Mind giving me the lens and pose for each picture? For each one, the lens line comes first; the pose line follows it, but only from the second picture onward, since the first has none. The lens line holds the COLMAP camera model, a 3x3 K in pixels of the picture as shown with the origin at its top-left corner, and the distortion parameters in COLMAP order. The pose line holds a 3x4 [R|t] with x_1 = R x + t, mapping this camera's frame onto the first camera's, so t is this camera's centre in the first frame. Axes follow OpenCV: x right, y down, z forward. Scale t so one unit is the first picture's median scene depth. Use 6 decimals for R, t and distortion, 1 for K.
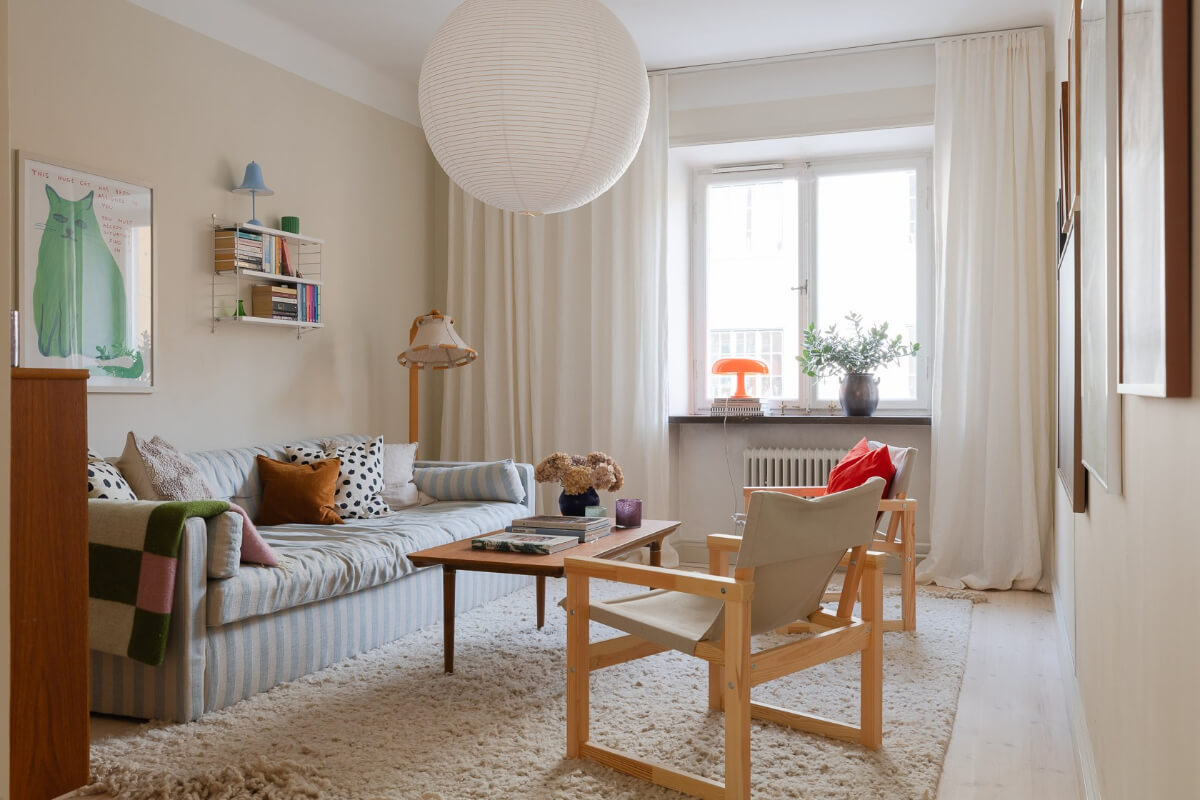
lens RADIAL K [[1104.9, 0, 600.0], [0, 1104.9, 400.0], [0, 0, 1]] dist [0.000400, 0.006493]
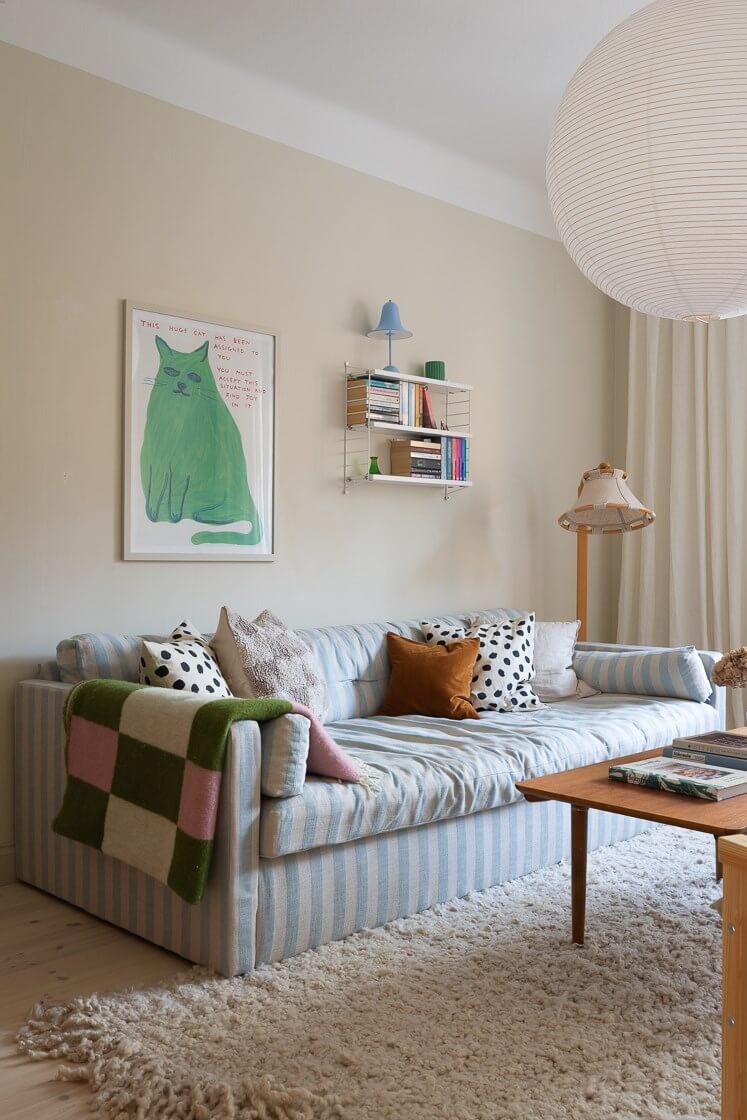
lens RADIAL K [[1061.5, 0, 357.2], [0, 1061.5, 557.7], [0, 0, 1]] dist [0.002386, 0.005280]
pose [[0.910048, 0.006385, -0.414454, 0.017112], [-0.007899, 0.999967, -0.001939, -0.007403], [0.414428, 0.005038, 0.910068, 0.216538]]
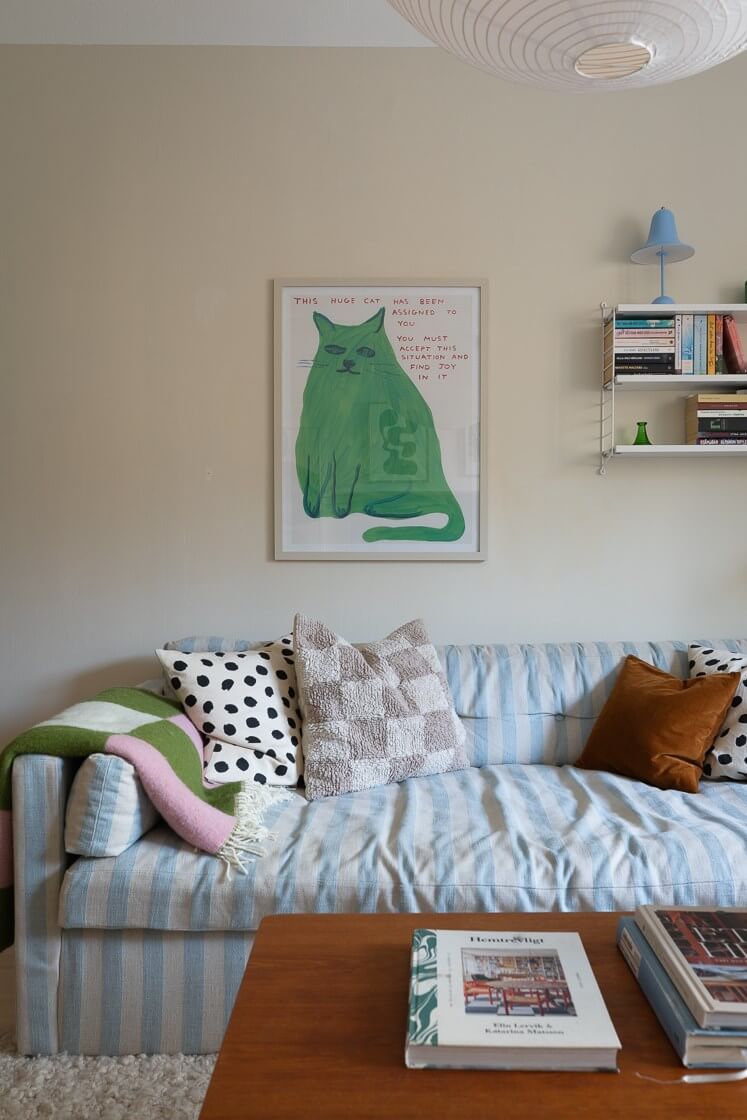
lens RADIAL K [[938.7, 0, 374.0], [0, 938.7, 577.8], [0, 0, 1]] dist [-0.001134, 0.004308]
pose [[0.365073, 0.025827, -0.930620, 0.150099], [-0.002971, 0.999642, 0.026577, -0.010417], [0.930974, -0.006937, 0.365020, 0.641556]]
